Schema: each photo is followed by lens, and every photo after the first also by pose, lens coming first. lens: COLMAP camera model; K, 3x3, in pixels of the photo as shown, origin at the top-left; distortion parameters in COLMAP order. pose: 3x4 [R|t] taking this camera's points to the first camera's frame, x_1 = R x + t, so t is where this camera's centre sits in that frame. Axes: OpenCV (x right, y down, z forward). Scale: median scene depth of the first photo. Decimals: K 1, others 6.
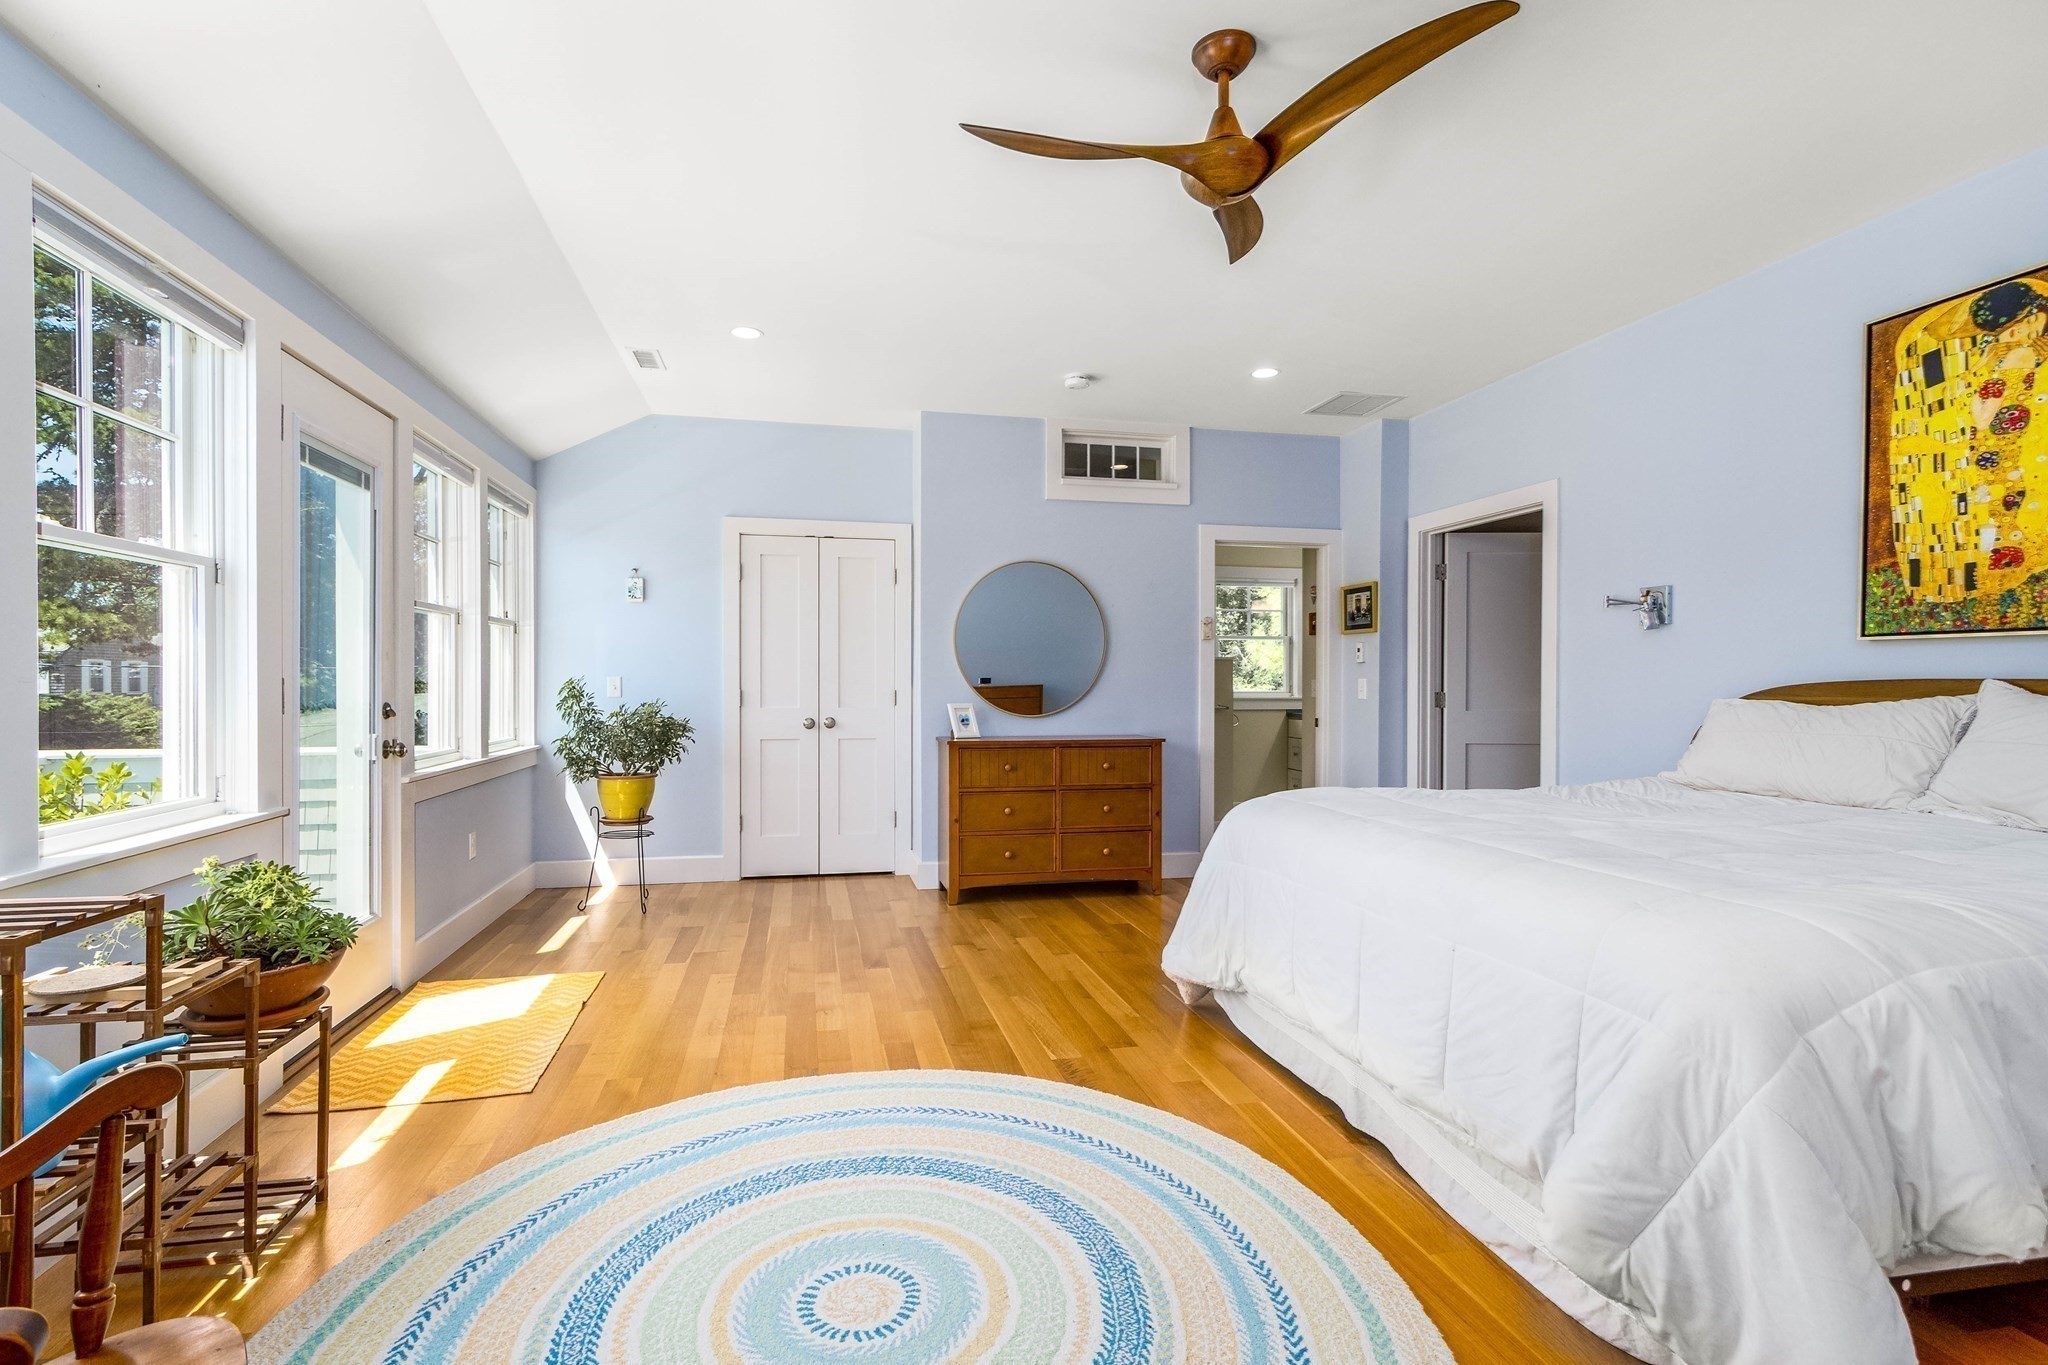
lens RADIAL K [[957.0, 0, 990.0], [0, 957.0, 681.6], [0, 0, 1]] dist [0.002437, -0.007194]
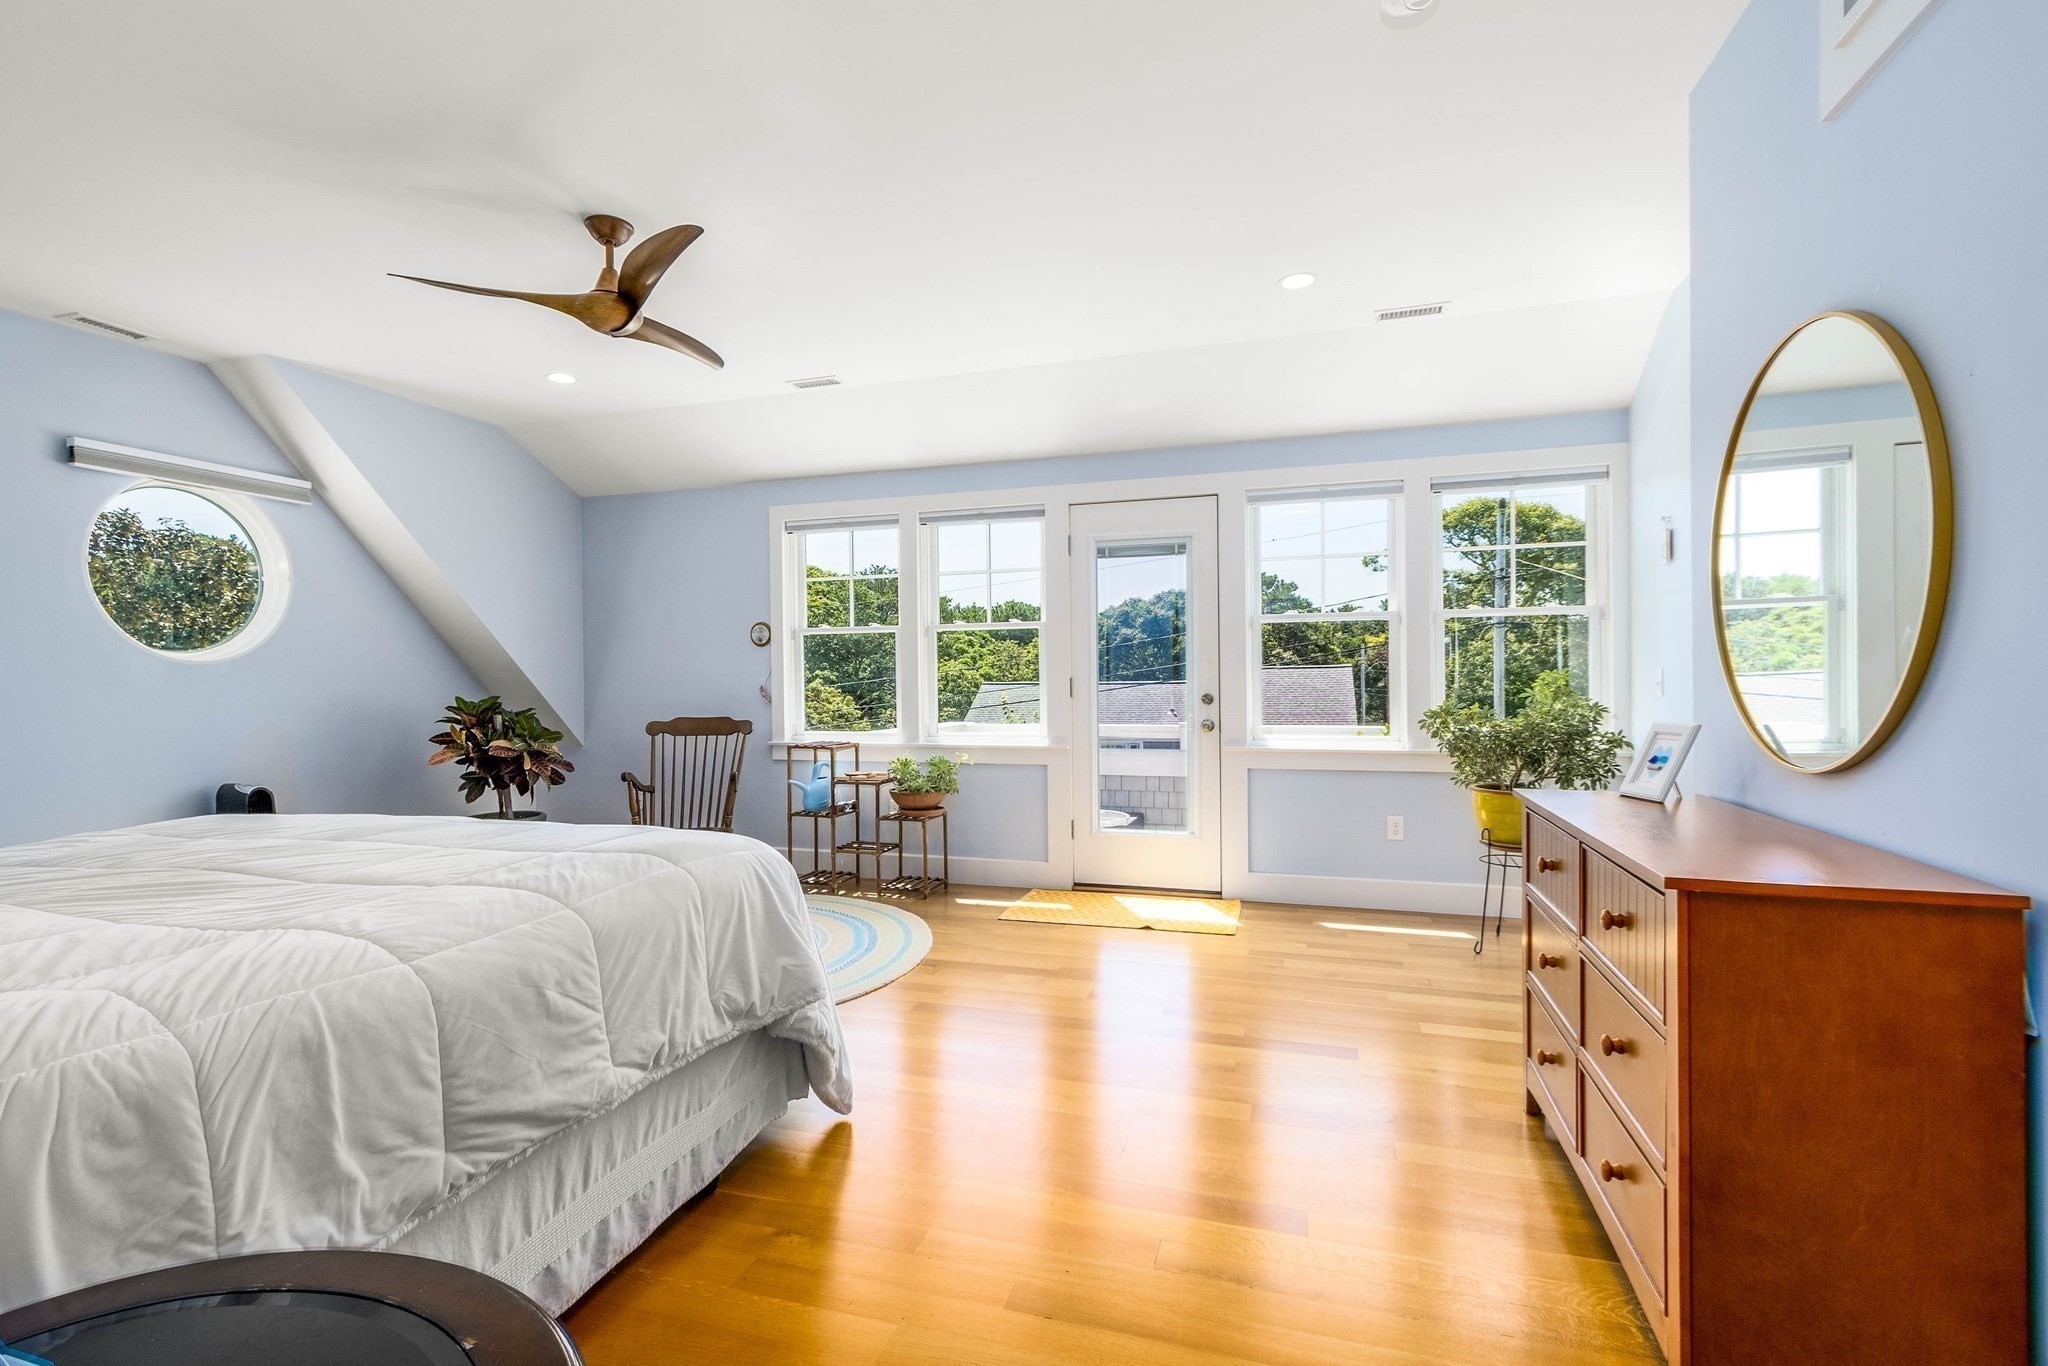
lens RADIAL K [[957.0, 0, 990.0], [0, 957.0, 682.1], [0, 0, 1]] dist [0.002437, -0.007194]
pose [[-0.504629, 0.005781, -0.863317, 1.040473], [0.007938, 0.999966, 0.002056, -0.001466], [0.863300, -0.005815, -0.504657, 1.920033]]
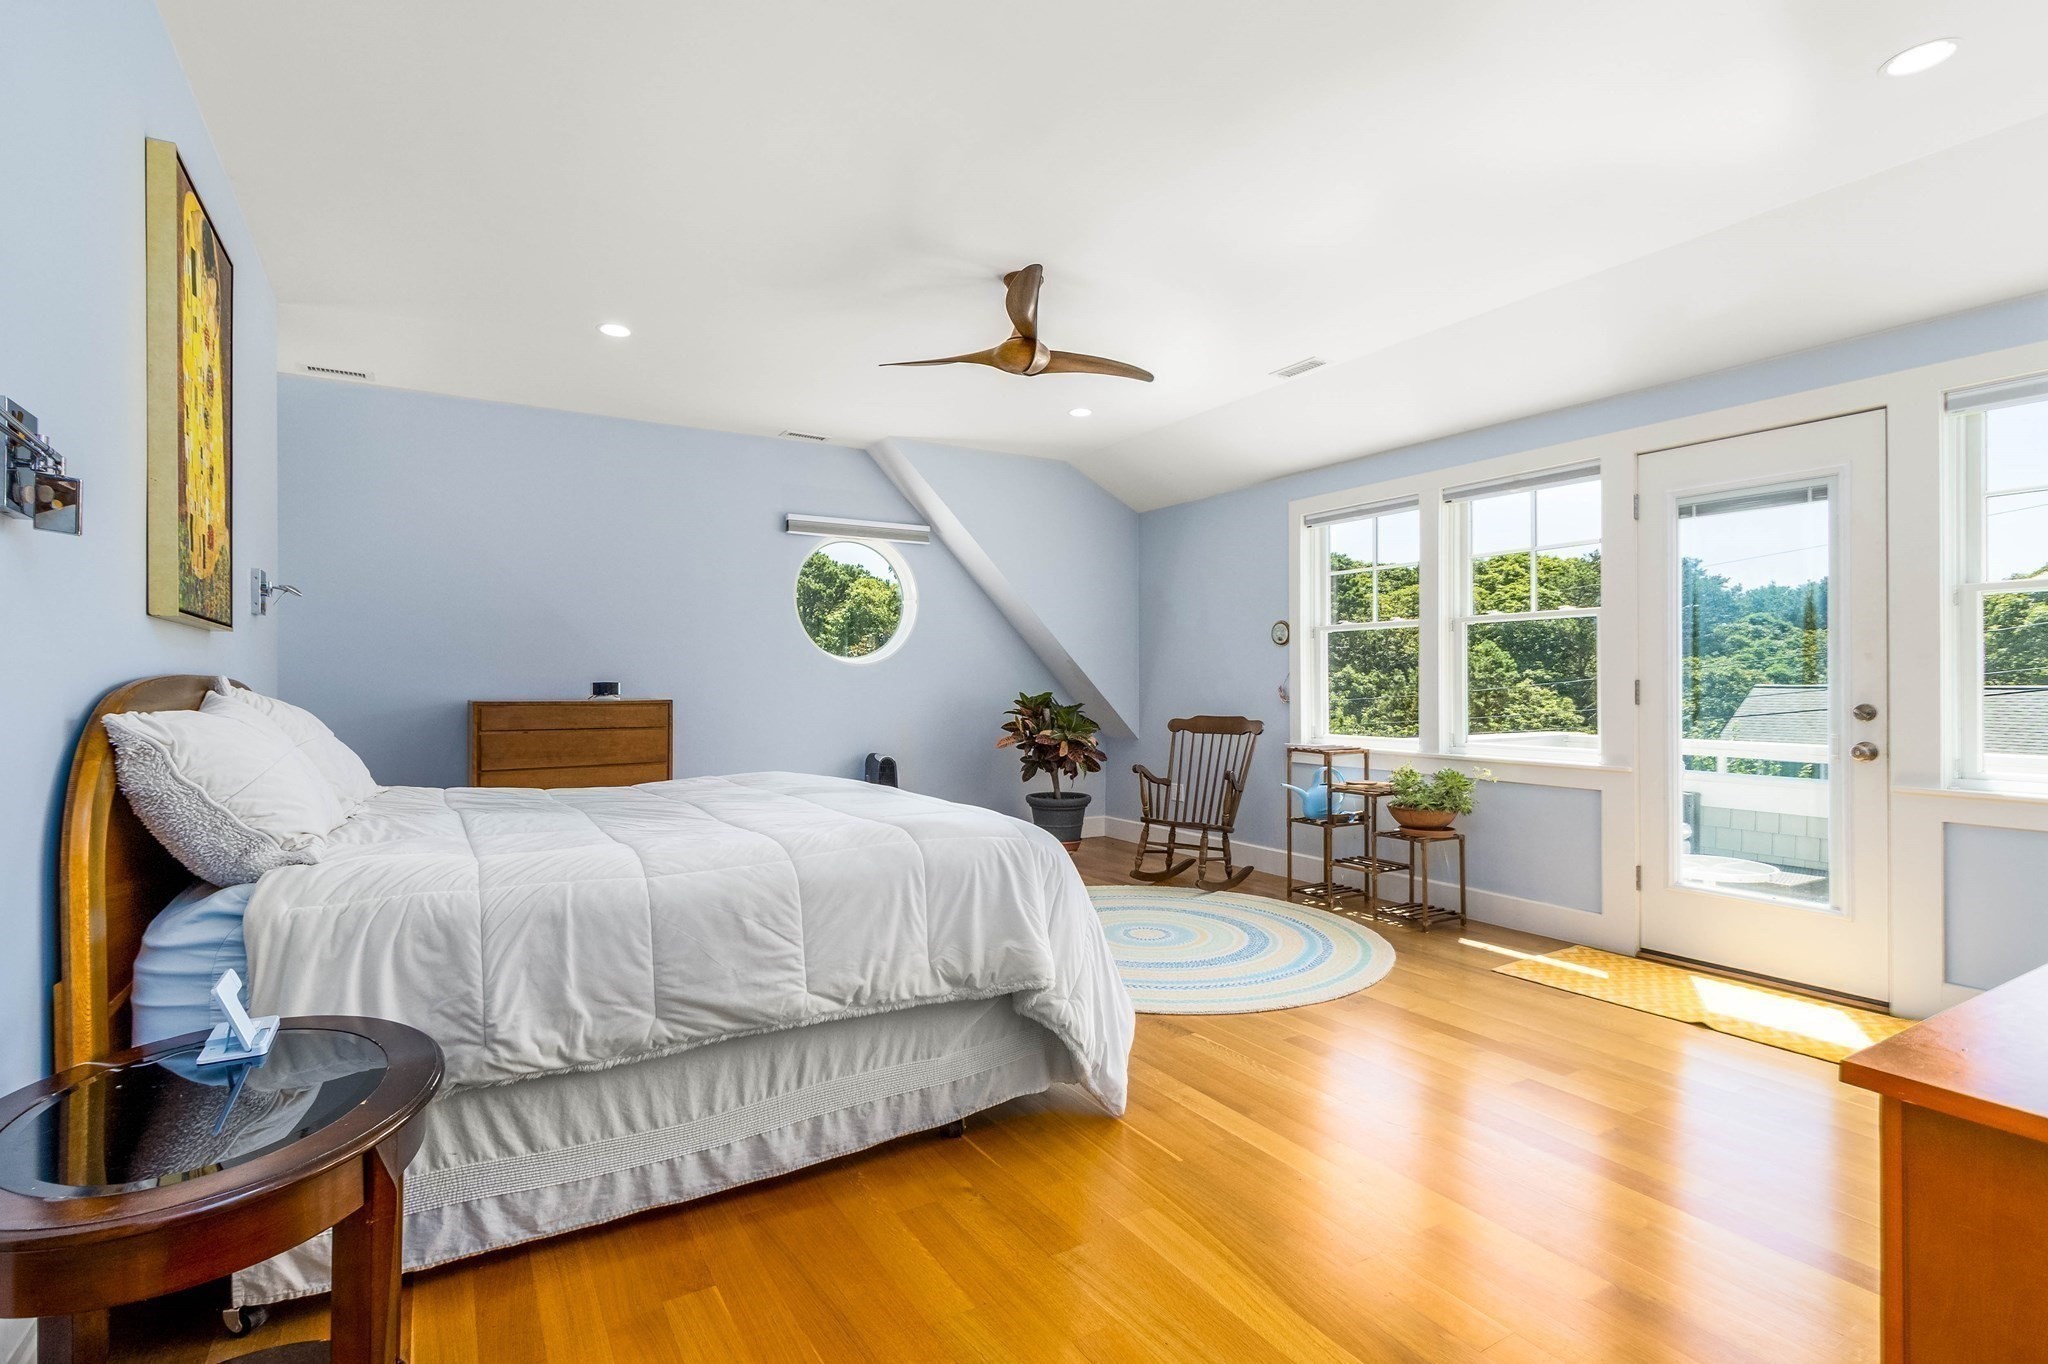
lens RADIAL K [[941.5, 0, 964.3], [0, 941.5, 680.0], [0, 0, 1]] dist [0.001328, 0.000035]
pose [[-0.953413, -0.000222, -0.301668, 0.713130], [0.000533, 0.999997, -0.002417, -0.001014], [0.301668, -0.002466, -0.953410, 2.169116]]
